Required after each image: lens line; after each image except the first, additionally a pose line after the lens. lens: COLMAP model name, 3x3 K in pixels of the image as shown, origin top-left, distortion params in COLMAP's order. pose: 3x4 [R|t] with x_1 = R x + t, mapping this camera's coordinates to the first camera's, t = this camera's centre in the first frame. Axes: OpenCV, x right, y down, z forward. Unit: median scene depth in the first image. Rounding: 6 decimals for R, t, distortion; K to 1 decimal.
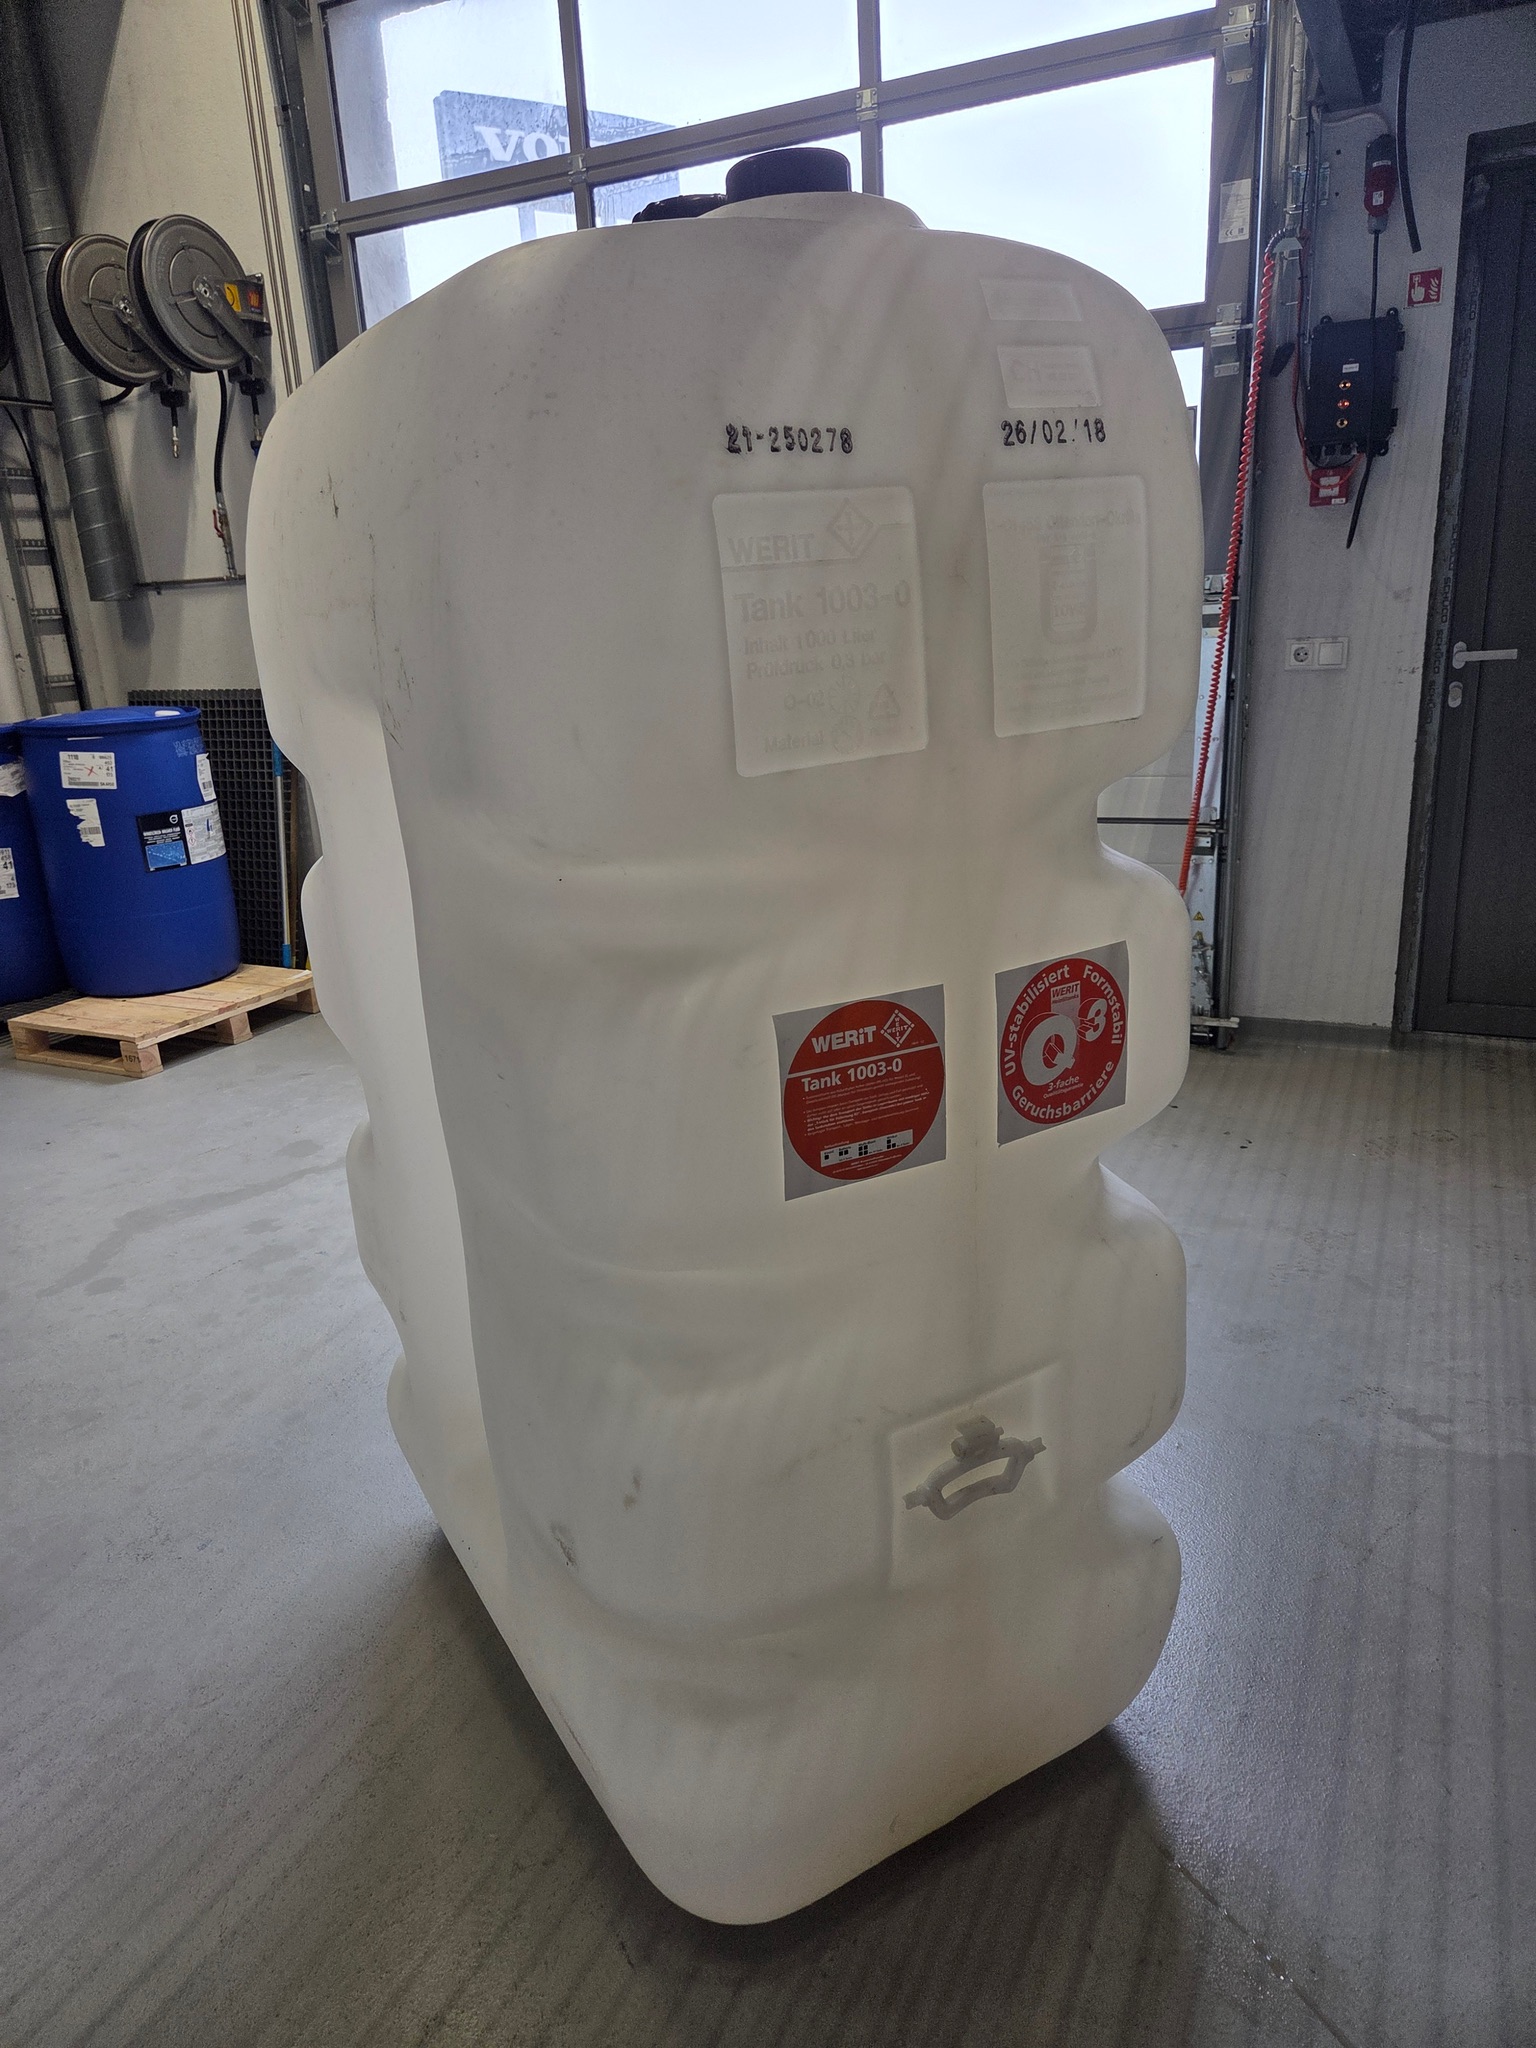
lens RADIAL K [[1363.3, 0, 768.0], [0, 1363.3, 1024.0], [0, 0, 1]] dist [0.060795, -0.048422]
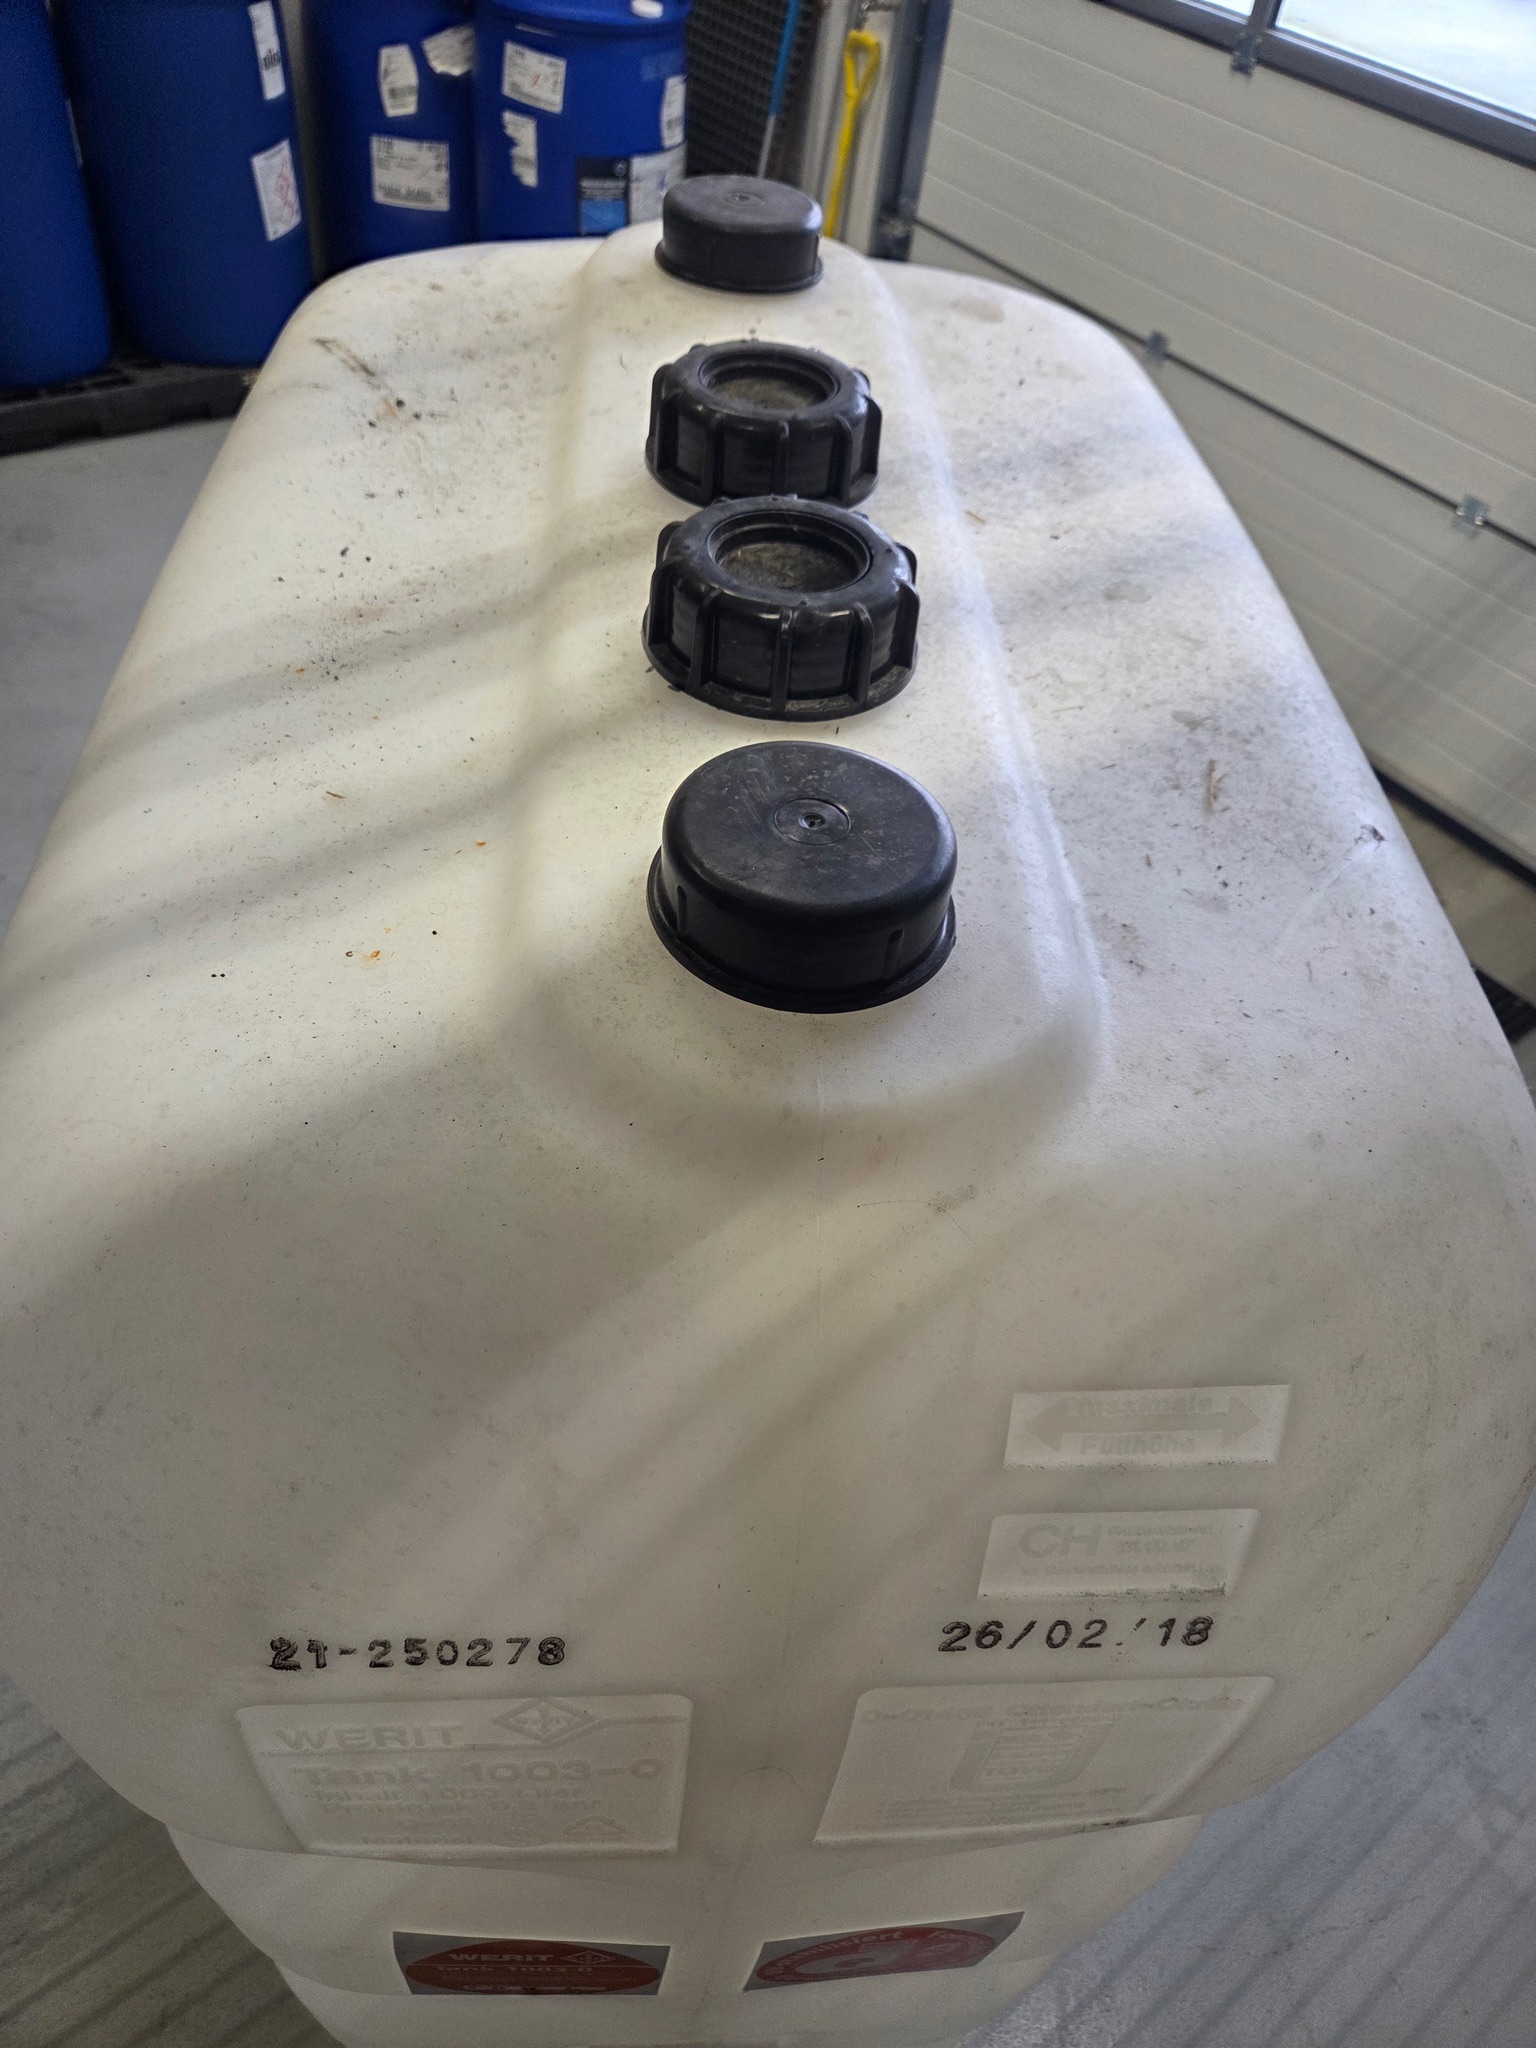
lens RADIAL K [[1413.4, 0, 810.0], [0, 1413.4, 1035.6], [0, 0, 1]] dist [-0.002485, -0.000494]
pose [[0.883178, 0.433540, -0.178995, 0.038782], [-0.291211, 0.805998, 0.515329, -0.258367], [0.367686, -0.403002, 0.838091, 0.200326]]
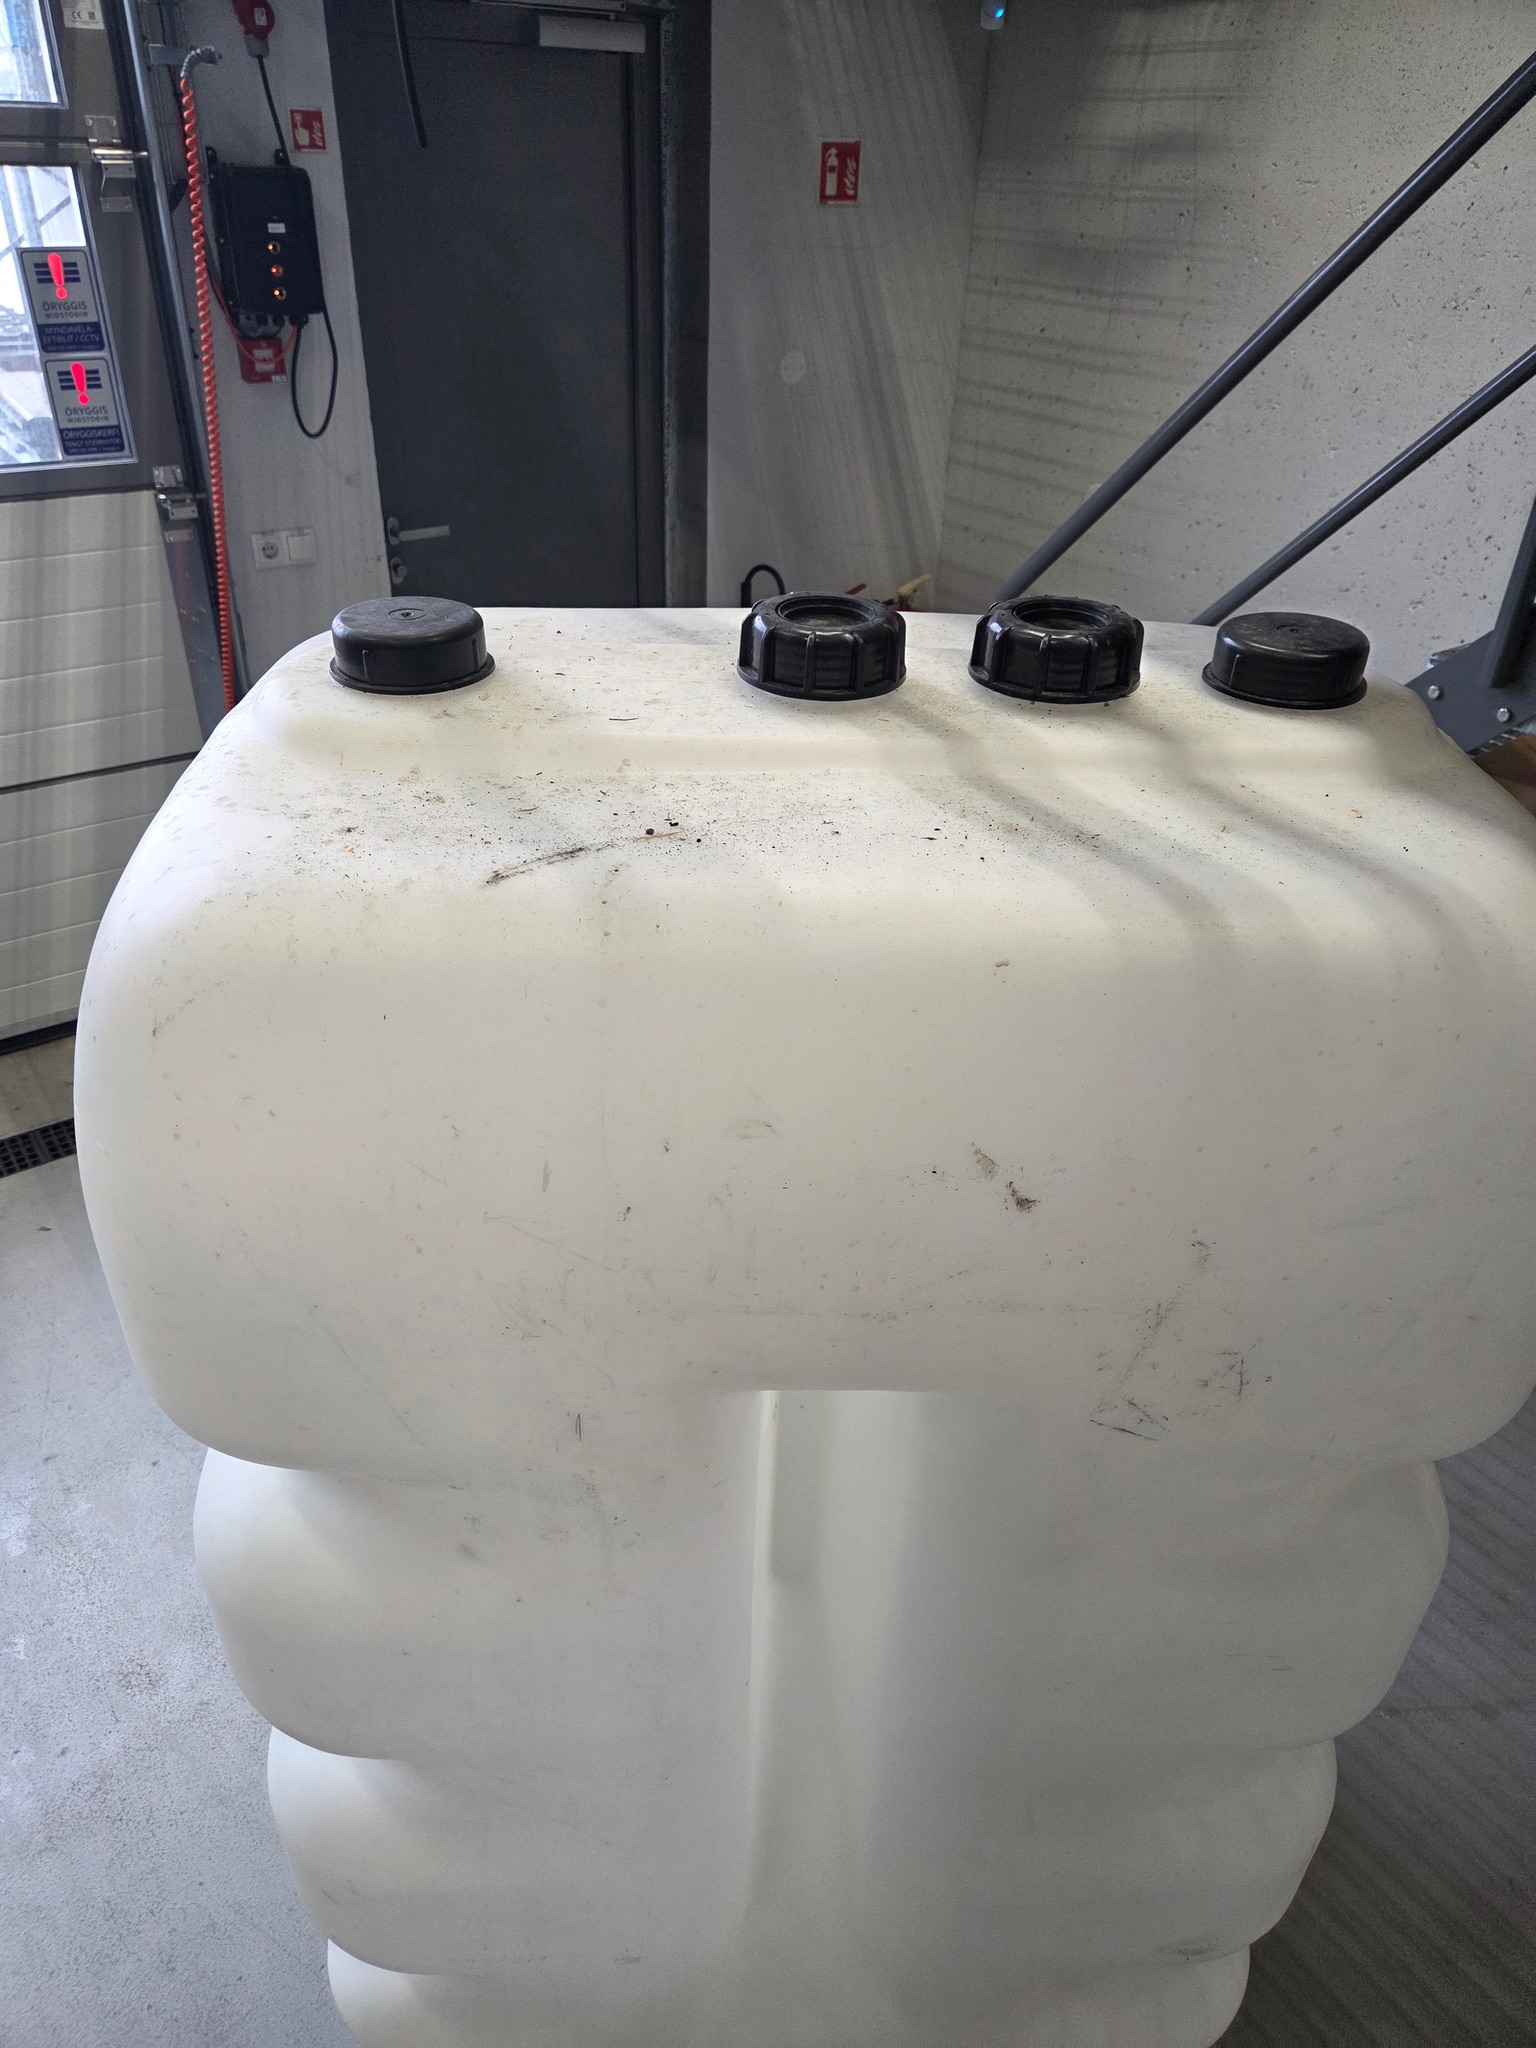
lens RADIAL K [[1363.3, 0, 768.0], [0, 1363.3, 1024.0], [0, 0, 1]] dist [0.060795, -0.048422]
pose [[0.478545, -0.409484, 0.776735, -0.296957], [0.206435, 0.912273, 0.353754, -0.252199], [-0.853451, -0.008942, 0.521096, 0.270405]]
